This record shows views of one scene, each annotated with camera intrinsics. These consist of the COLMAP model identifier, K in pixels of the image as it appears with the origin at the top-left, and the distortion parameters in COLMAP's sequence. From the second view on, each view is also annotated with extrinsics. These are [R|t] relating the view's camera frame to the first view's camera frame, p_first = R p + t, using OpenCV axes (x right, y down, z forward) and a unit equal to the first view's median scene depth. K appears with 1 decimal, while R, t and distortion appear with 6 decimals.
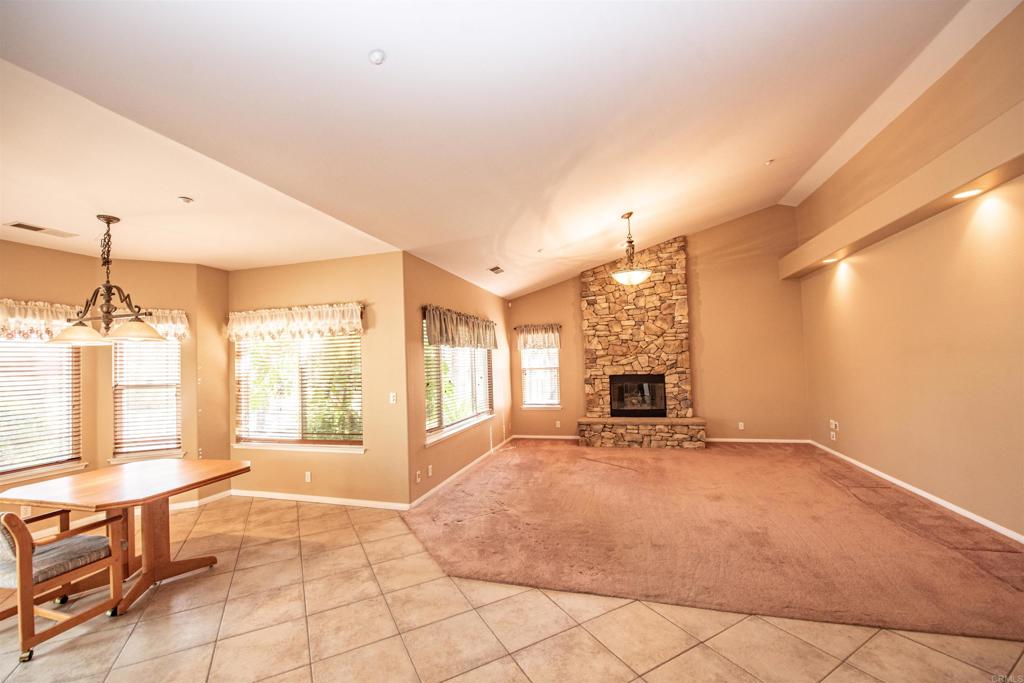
lens RADIAL K [[418.2, 0, 521.5], [0, 418.2, 344.9], [0, 0, 1]] dist [-0.019278, -0.000771]
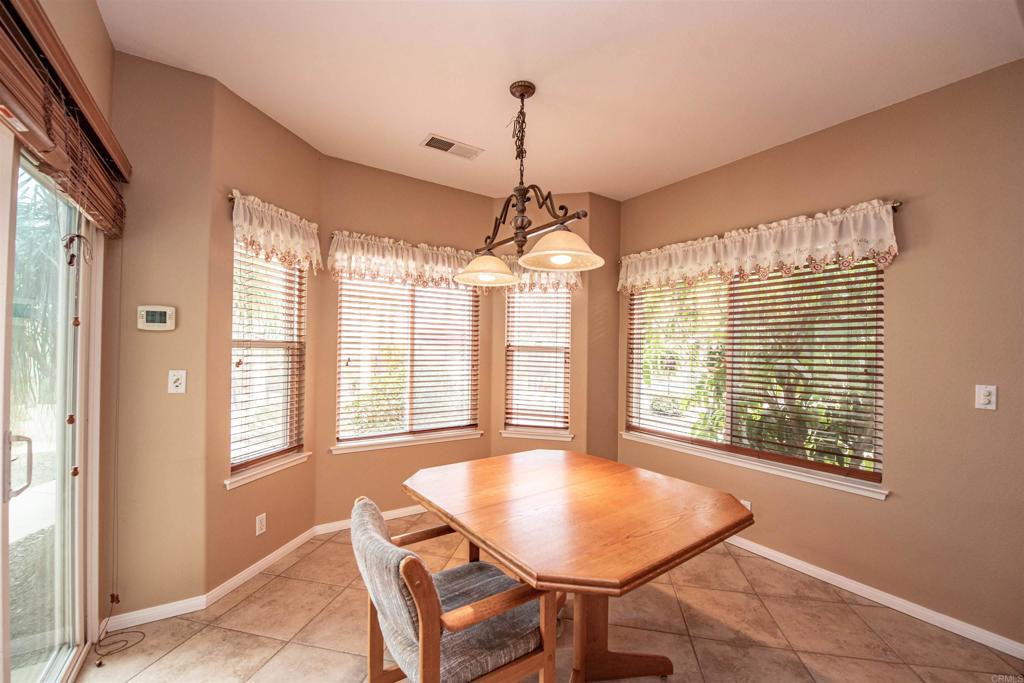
lens RADIAL K [[418.2, 0, 508.9], [0, 418.2, 342.9], [0, 0, 1]] dist [-0.019278, -0.000771]
pose [[0.756405, 0.034652, -0.653186, -0.487949], [-0.015587, 0.999267, 0.034962, 0.072774], [0.653918, -0.016265, 0.756390, 0.397297]]
